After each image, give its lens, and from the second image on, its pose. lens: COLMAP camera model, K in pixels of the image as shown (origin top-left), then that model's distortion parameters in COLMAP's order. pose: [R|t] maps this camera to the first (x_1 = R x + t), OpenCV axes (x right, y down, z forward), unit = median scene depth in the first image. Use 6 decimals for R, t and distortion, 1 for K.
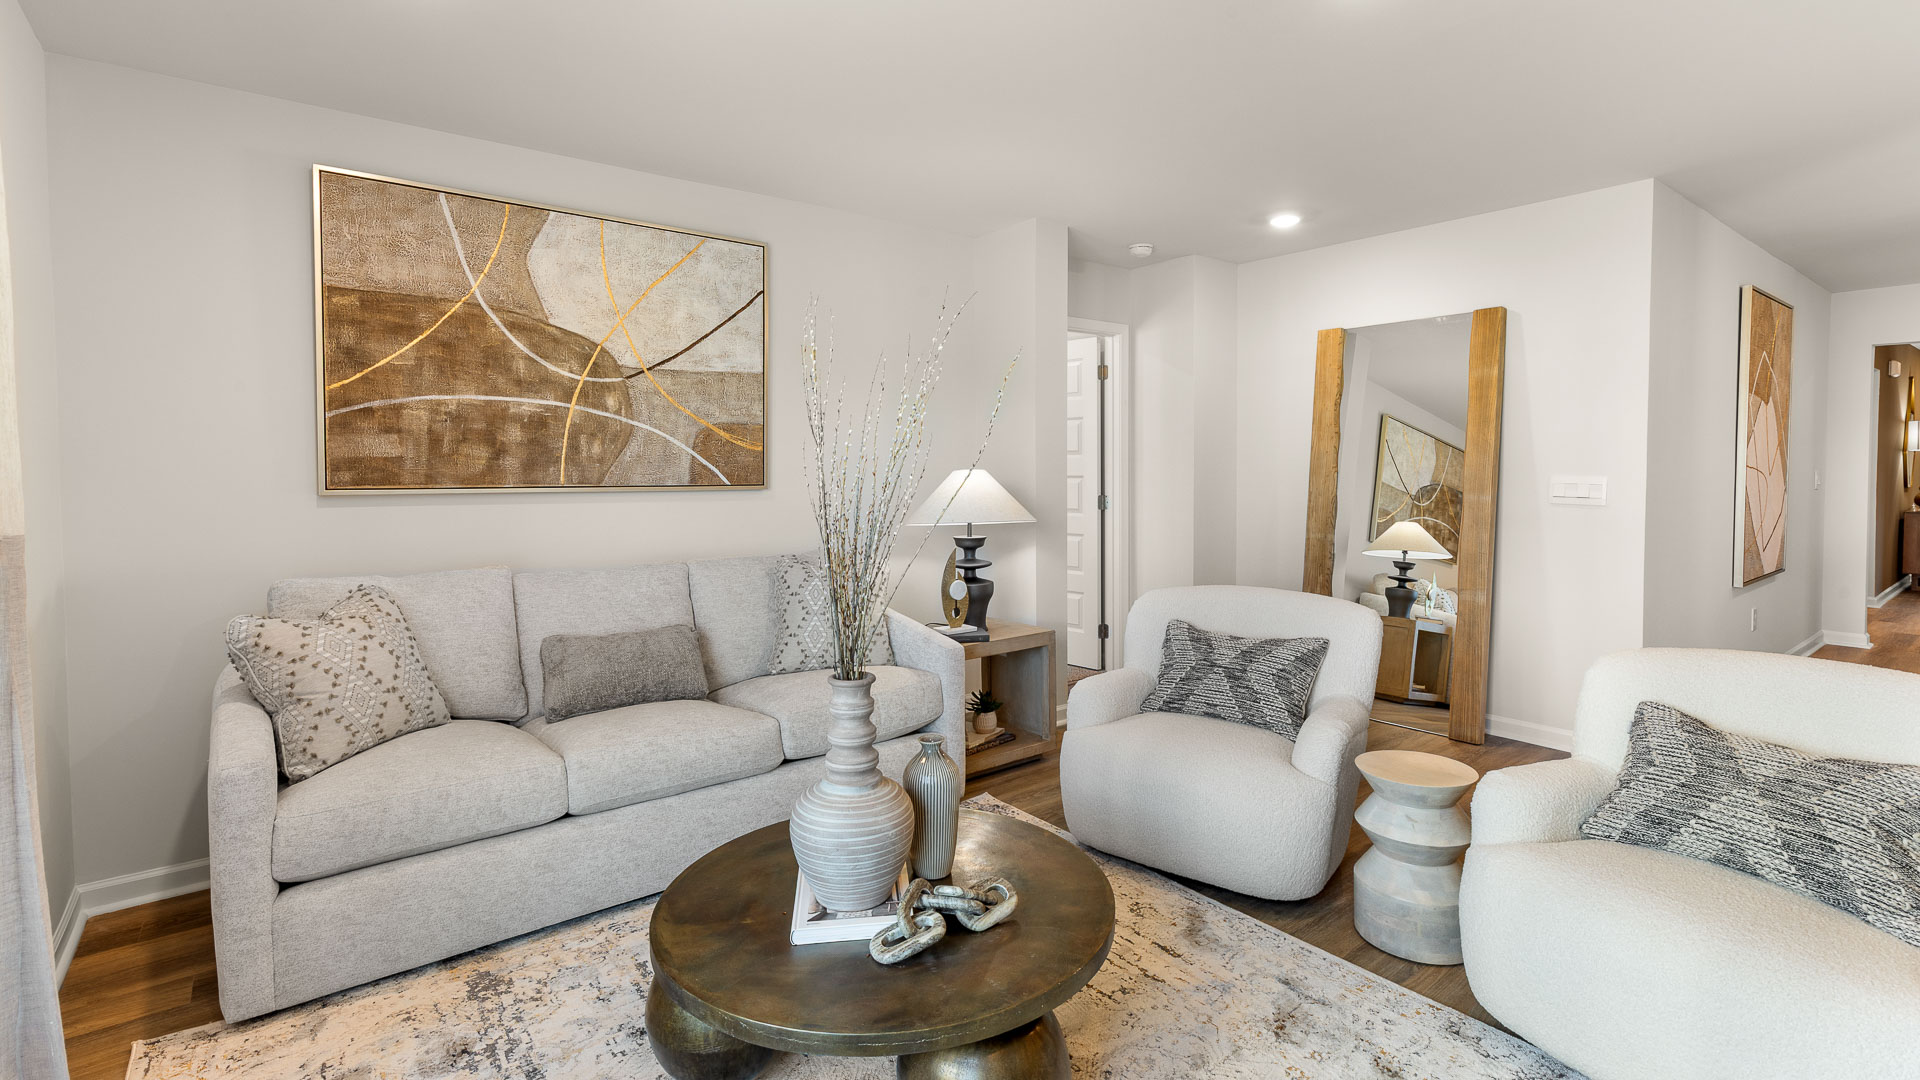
lens RADIAL K [[891.3, 0, 954.9], [0, 891.3, 489.7], [0, 0, 1]] dist [0.000671, 0.000079]
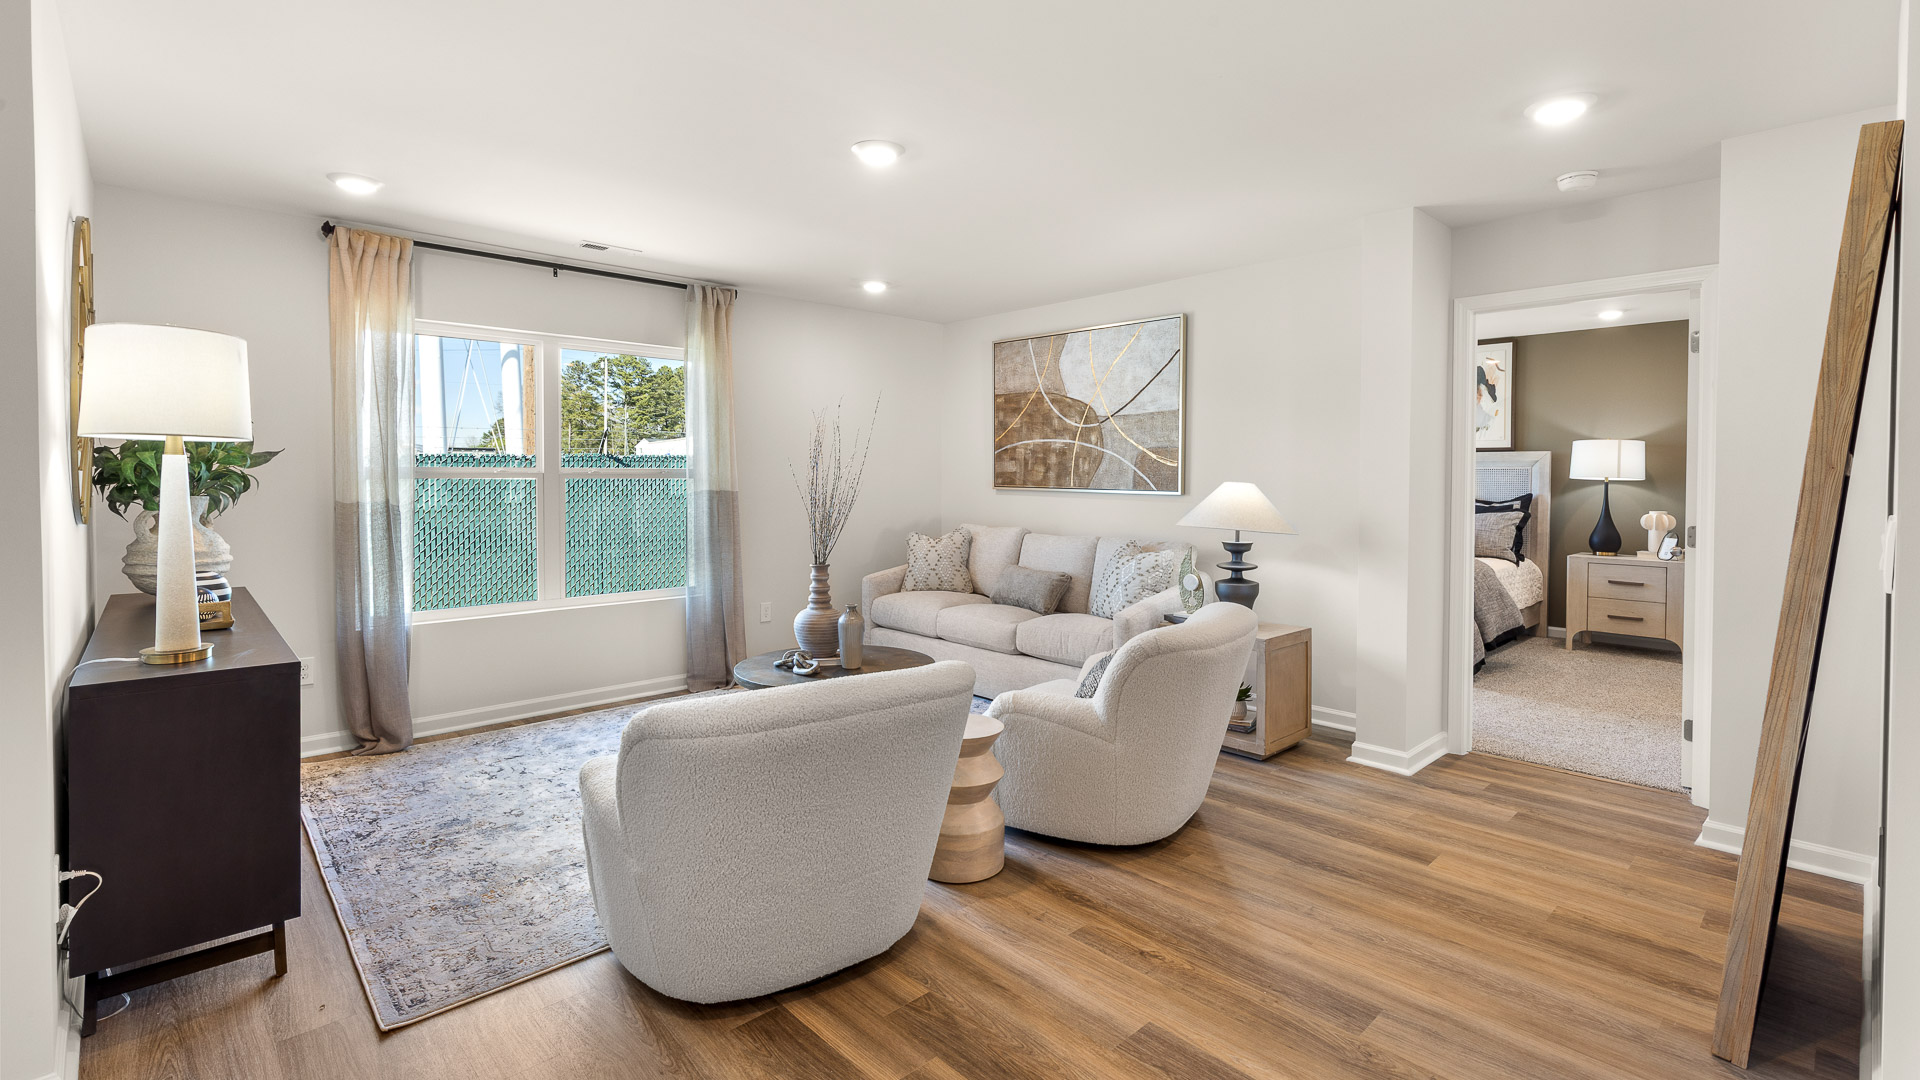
lens RADIAL K [[848.7, 0, 966.0], [0, 848.7, 490.4], [0, 0, 1]] dist [0.002714, 0.000253]
pose [[0.096696, 0.022714, -0.995055, 1.178525], [-0.028103, 0.999403, 0.020082, -0.026341], [0.994917, 0.026022, 0.097277, 0.616181]]
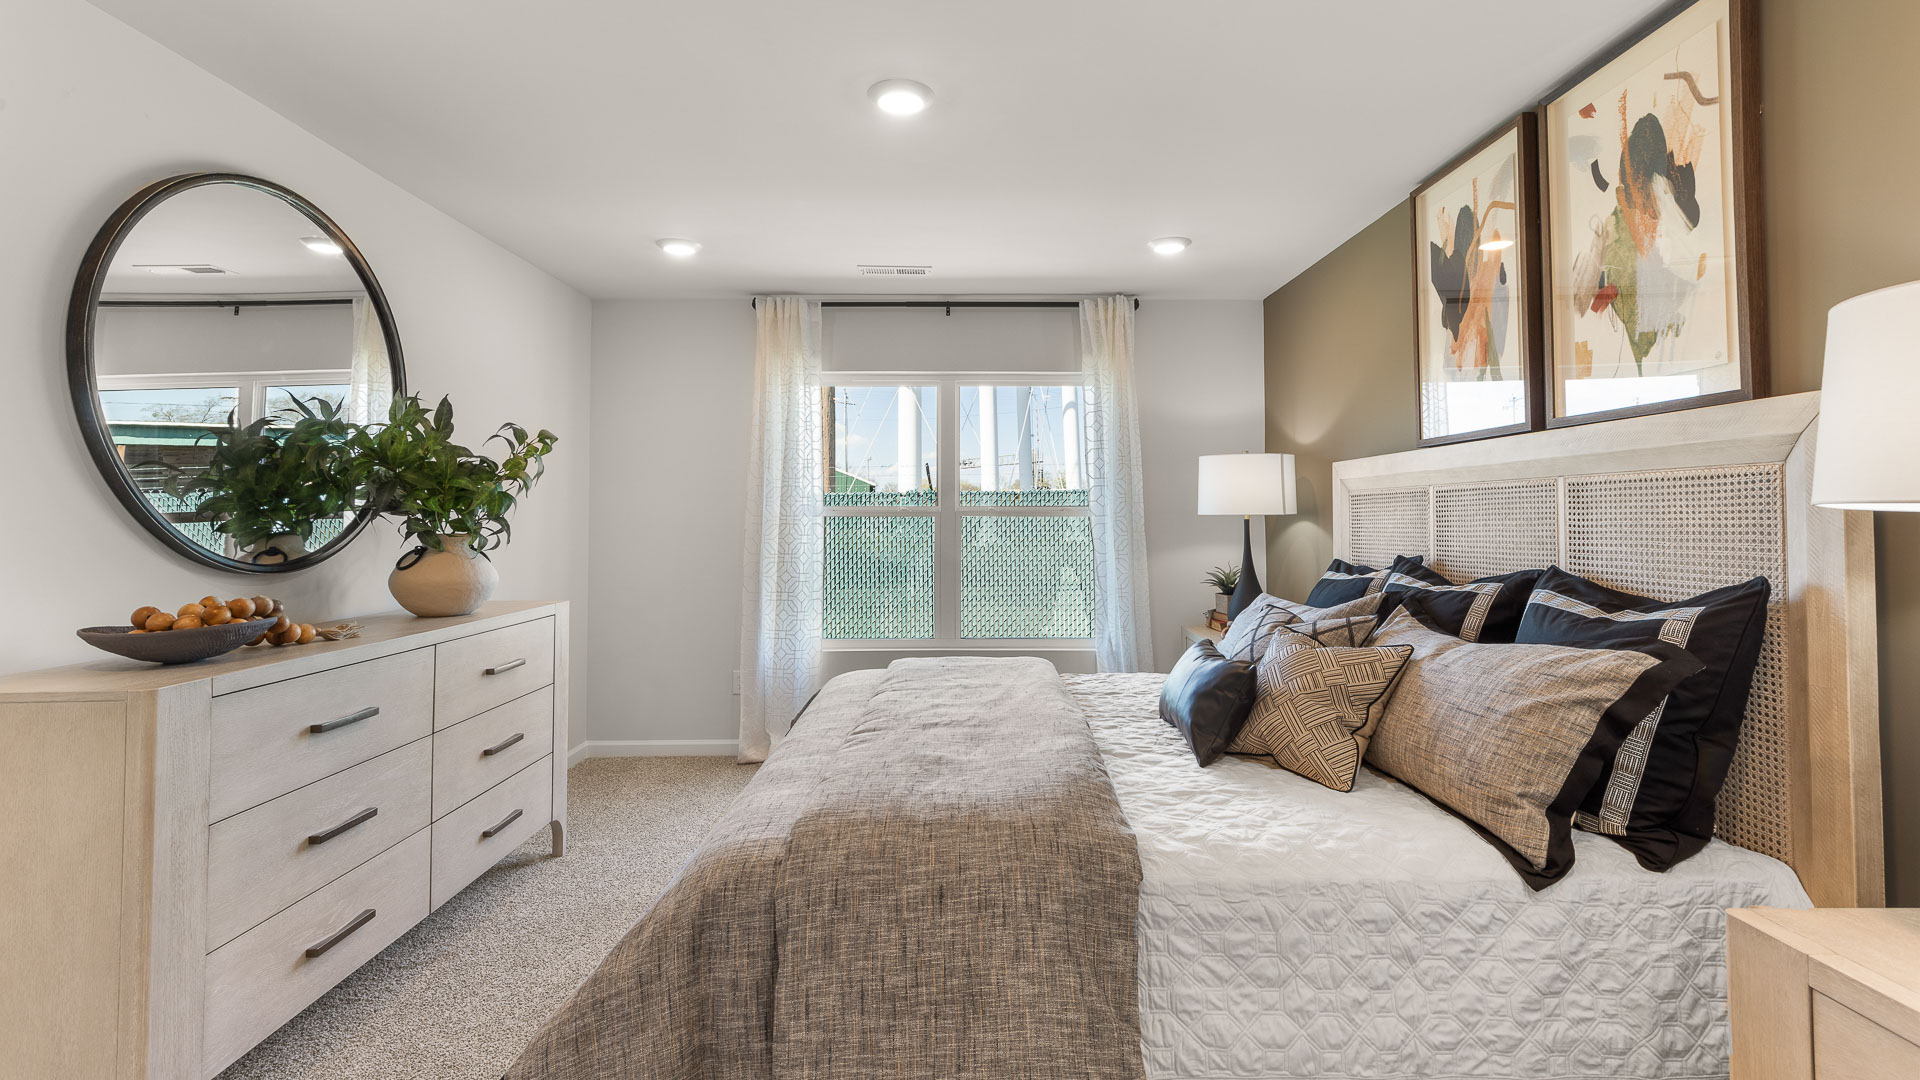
lens RADIAL K [[848.7, 0, 966.0], [0, 848.7, 490.4], [0, 0, 1]] dist [0.002714, 0.000253]
pose [[-0.605325, -0.017464, -0.795786, -0.073932], [-0.014612, 0.999835, -0.010827, -0.052948], [0.795844, 0.005074, -0.605481, 2.094928]]
